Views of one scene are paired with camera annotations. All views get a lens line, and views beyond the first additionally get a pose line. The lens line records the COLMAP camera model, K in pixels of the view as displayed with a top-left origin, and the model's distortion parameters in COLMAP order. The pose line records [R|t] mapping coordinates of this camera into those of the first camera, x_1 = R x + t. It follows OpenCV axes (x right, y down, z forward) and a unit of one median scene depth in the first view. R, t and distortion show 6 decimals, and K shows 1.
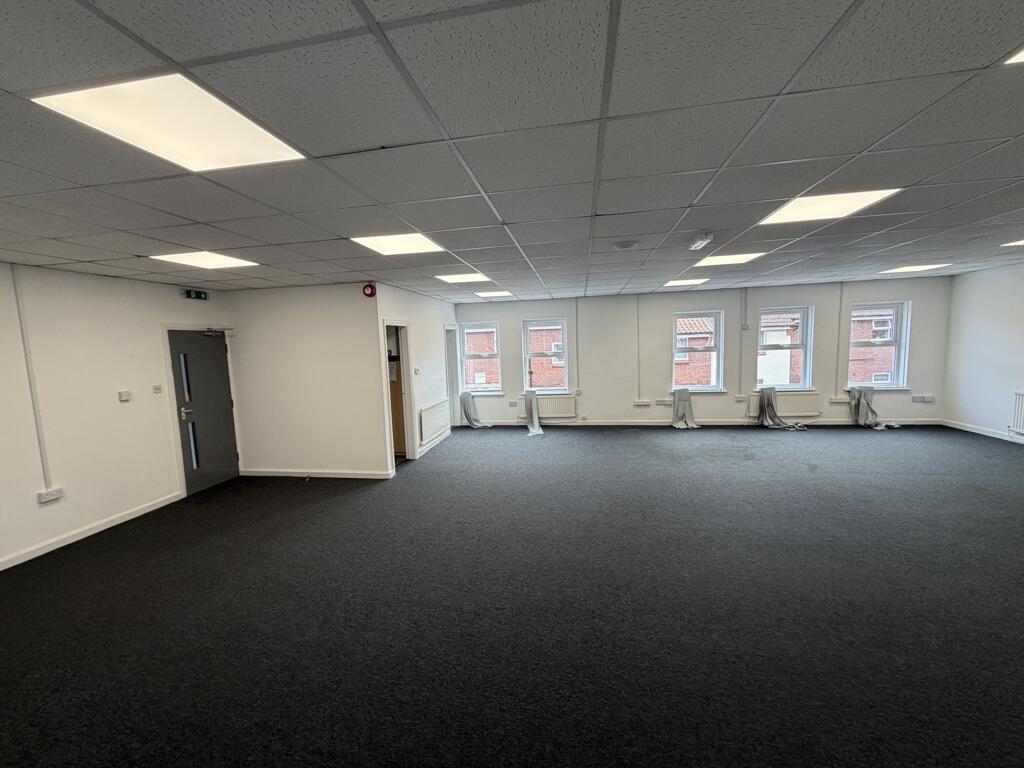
lens RADIAL K [[409.2, 0, 509.8], [0, 409.2, 383.4], [0, 0, 1]] dist [0.001114, 0.001126]
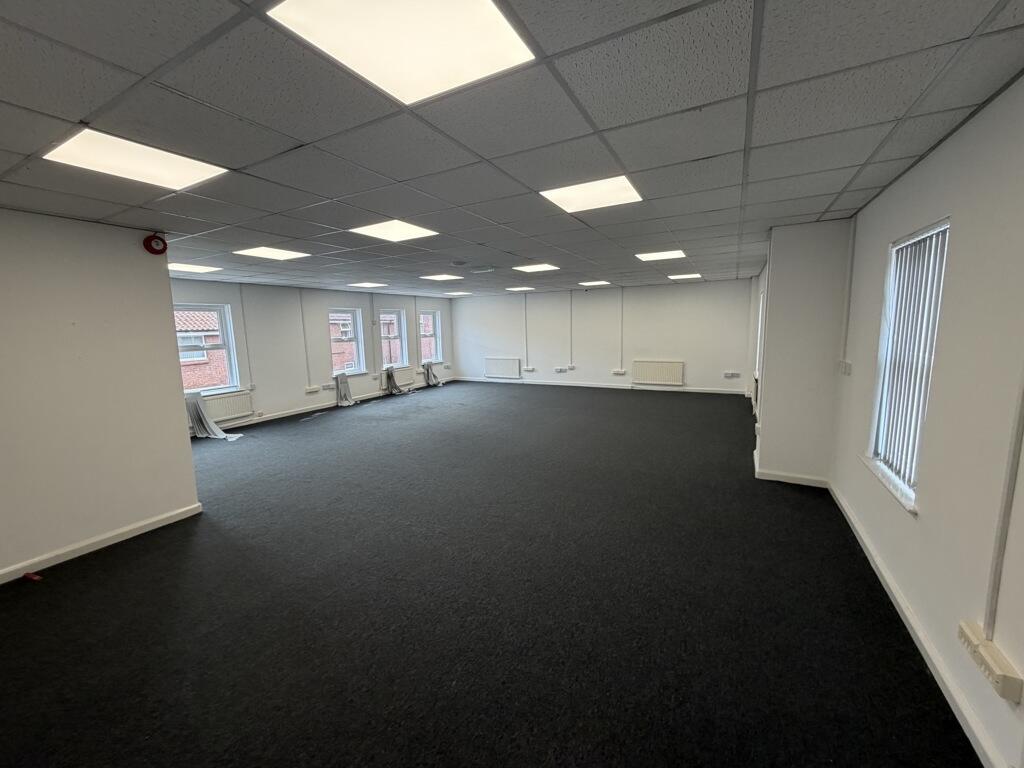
lens RADIAL K [[409.2, 0, 508.8], [0, 409.2, 385.7], [0, 0, 1]] dist [0.001114, 0.001126]
pose [[0.317009, -0.108391, 0.942208, -0.556609], [0.109225, 0.991010, 0.077256, 0.010791], [-0.942112, 0.078422, 0.325999, 0.167630]]
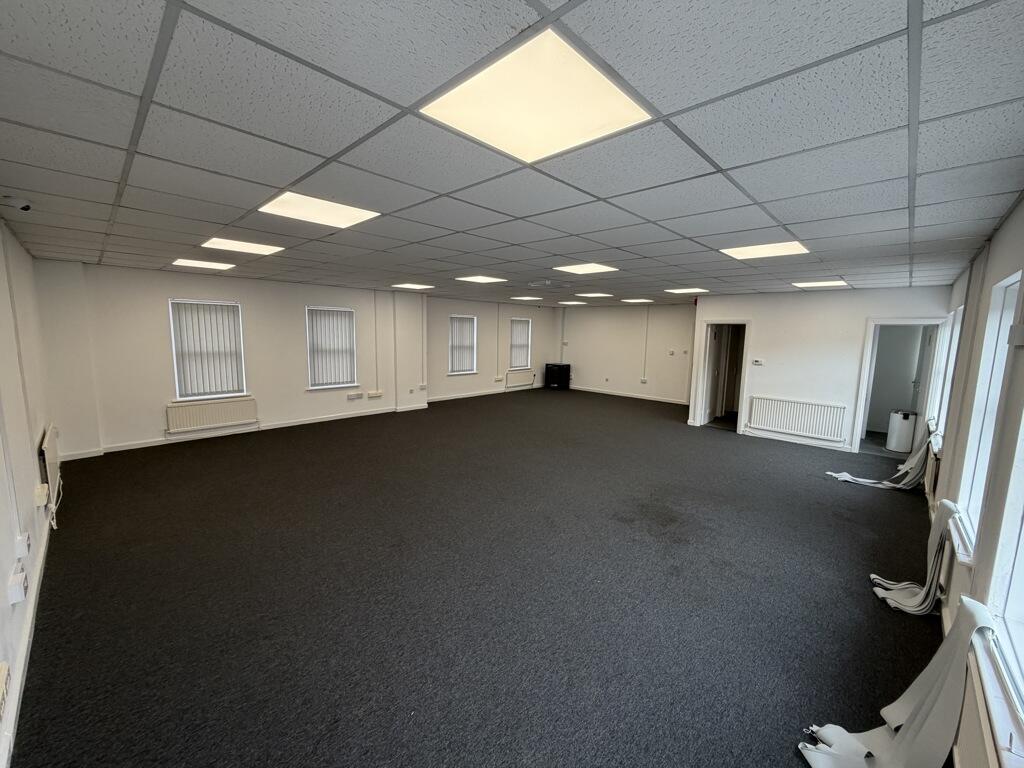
lens RADIAL K [[409.2, 0, 508.3], [0, 409.2, 382.0], [0, 0, 1]] dist [0.001114, 0.001126]
pose [[-0.563559, 0.131221, -0.815587, 0.932852], [-0.082704, 0.973380, 0.213756, -0.137838], [0.821925, 0.187917, -0.537705, 0.883628]]
